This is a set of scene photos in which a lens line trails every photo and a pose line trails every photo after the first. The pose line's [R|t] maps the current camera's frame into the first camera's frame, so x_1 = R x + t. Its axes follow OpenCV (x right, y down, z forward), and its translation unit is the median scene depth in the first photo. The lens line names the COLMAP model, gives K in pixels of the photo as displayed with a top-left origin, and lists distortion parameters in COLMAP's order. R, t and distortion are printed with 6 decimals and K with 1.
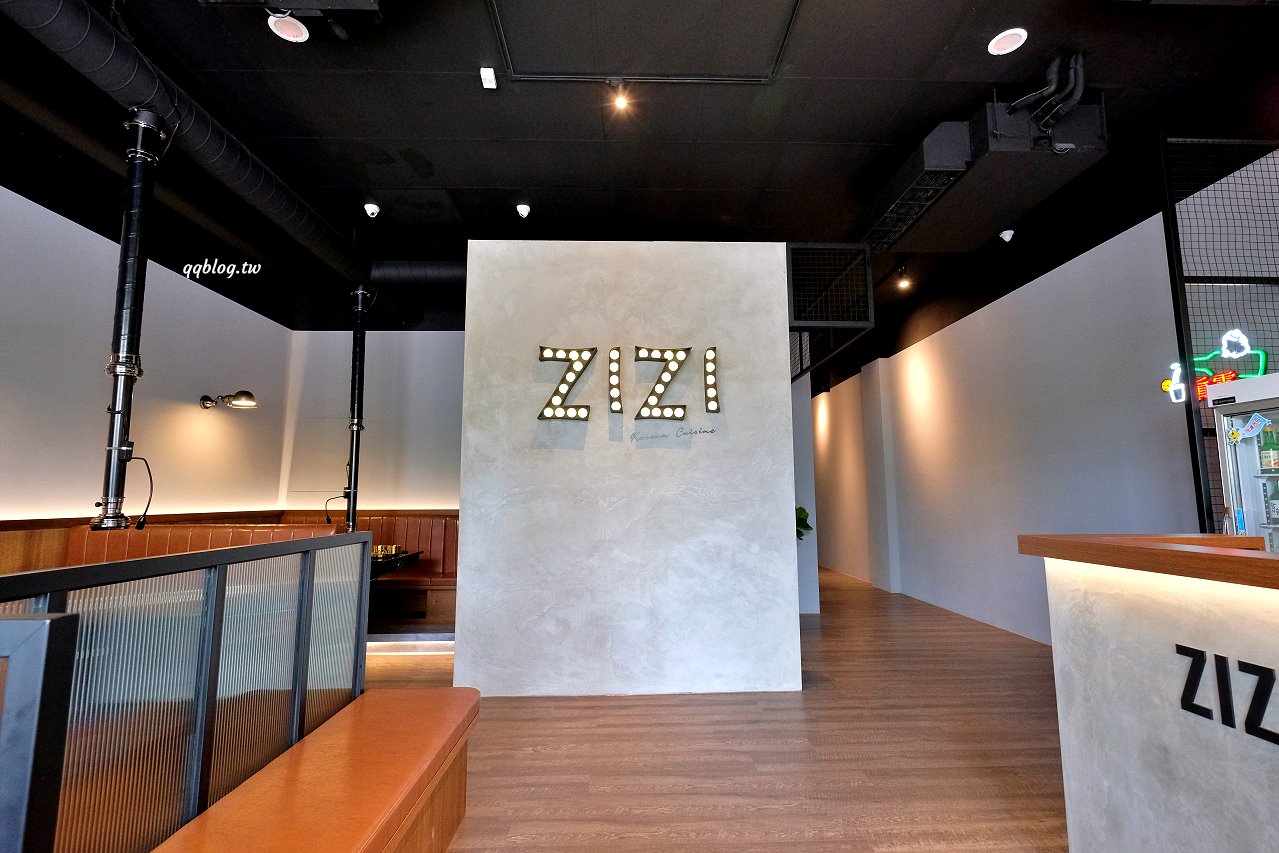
lens RADIAL K [[573.2, 0, 642.9], [0, 573.2, 427.3], [0, 0, 1]] dist [-0.003087, -0.000763]
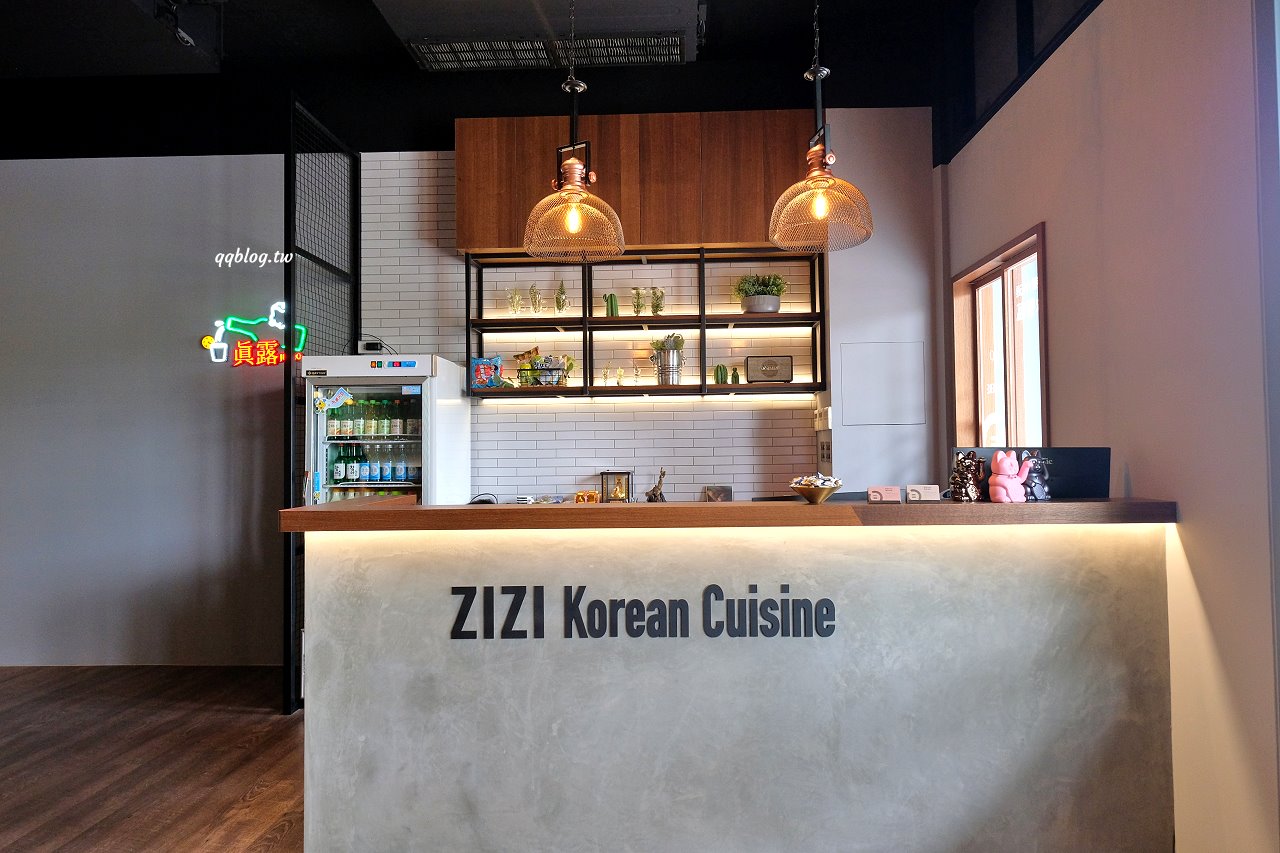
lens RADIAL K [[727.0, 0, 642.2], [0, 727.0, 425.6], [0, 0, 1]] dist [0.000095, -0.001308]
pose [[0.068724, 0.031147, 0.997149, -0.479955], [-0.109590, 0.993699, -0.023486, 0.027505], [-0.991598, -0.107663, 0.071704, 0.438821]]
